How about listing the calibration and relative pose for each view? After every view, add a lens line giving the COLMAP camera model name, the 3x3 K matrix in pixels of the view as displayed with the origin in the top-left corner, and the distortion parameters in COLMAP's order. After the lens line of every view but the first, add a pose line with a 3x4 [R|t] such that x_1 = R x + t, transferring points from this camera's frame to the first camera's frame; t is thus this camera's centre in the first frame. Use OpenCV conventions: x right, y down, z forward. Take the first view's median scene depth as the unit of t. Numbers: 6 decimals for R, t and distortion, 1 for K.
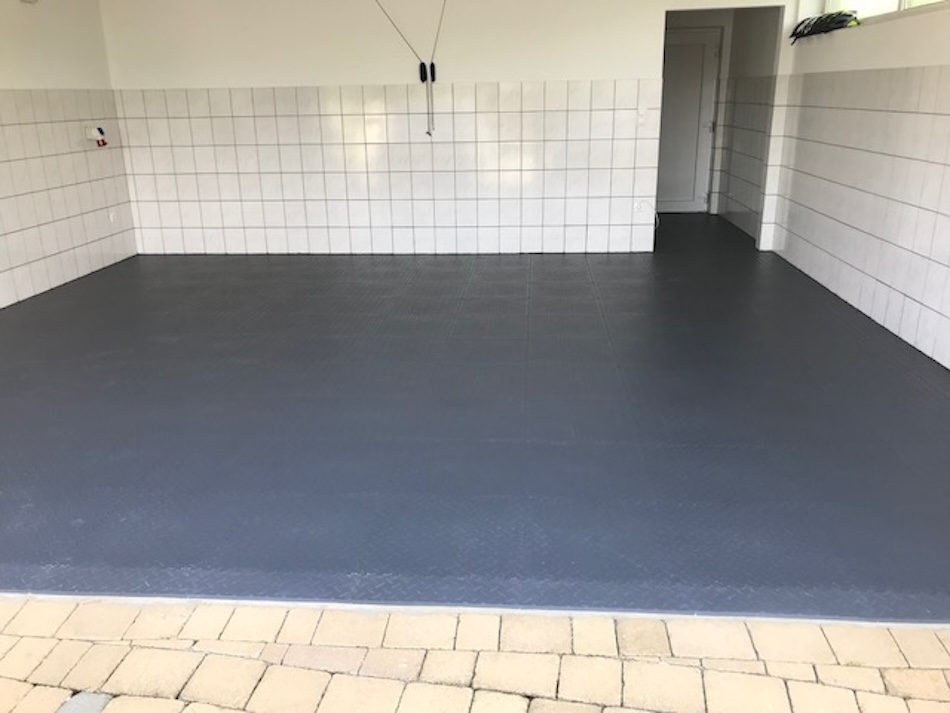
lens RADIAL K [[772.8, 0, 476.9], [0, 772.8, 345.6], [0, 0, 1]] dist [0.030814, -0.040071]
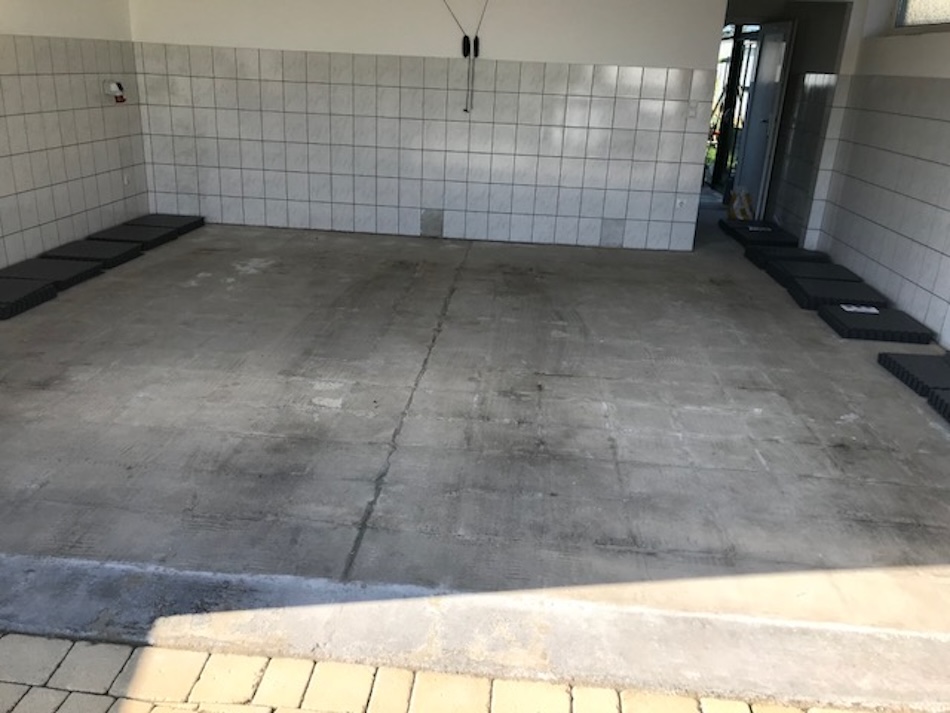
lens RADIAL K [[765.9, 0, 475.0], [0, 765.9, 356.5], [0, 0, 1]] dist [0.038299, -0.047907]
pose [[0.997980, 0.059953, 0.021012, -0.055914], [-0.060874, 0.997068, 0.046368, -0.020286], [-0.018171, -0.047554, 0.998703, 0.048266]]
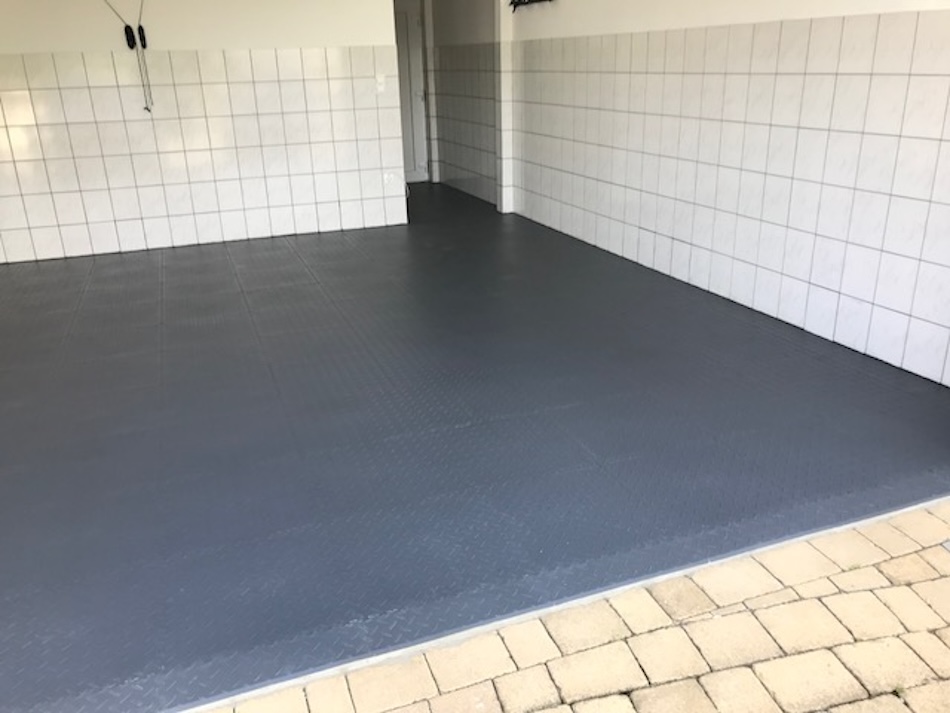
lens RADIAL K [[765.9, 0, 475.0], [0, 765.9, 356.5], [0, 0, 1]] dist [0.038299, -0.047907]
pose [[0.907920, -0.158437, 0.388045, -0.110011], [0.141378, 0.987310, 0.072329, -0.011471], [-0.394581, -0.010808, 0.918798, 0.061879]]
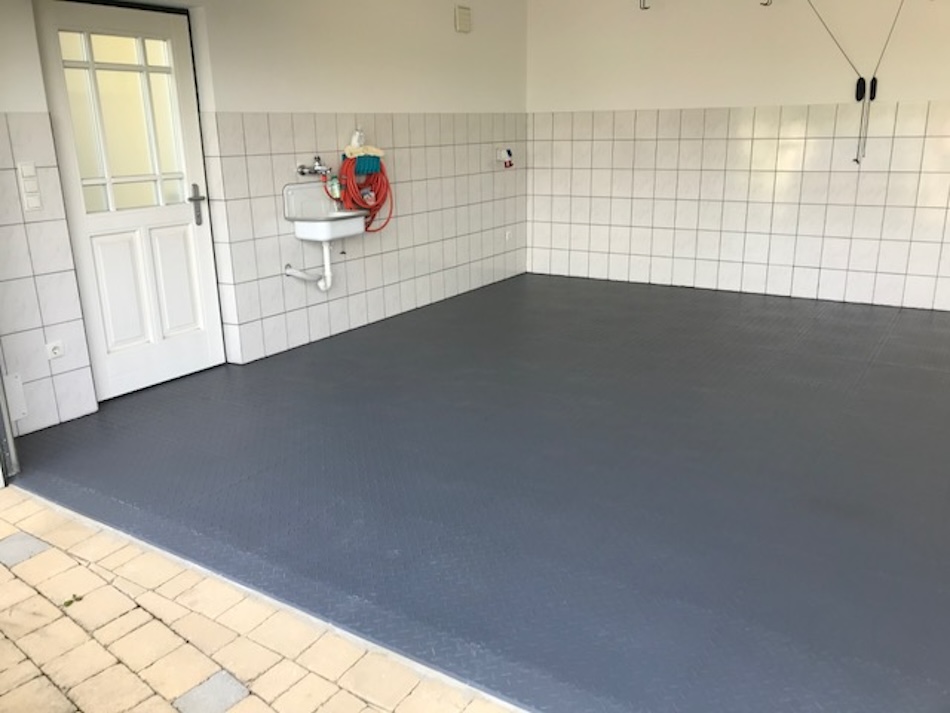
lens RADIAL K [[778.9, 0, 475.0], [0, 778.9, 356.5], [0, 0, 1]] dist [0.008486, -0.010750]
pose [[0.874558, 0.138152, -0.464825, -0.001318], [-0.144909, 0.989214, 0.021363, -0.021246], [0.462763, 0.048674, 0.885145, 0.066484]]
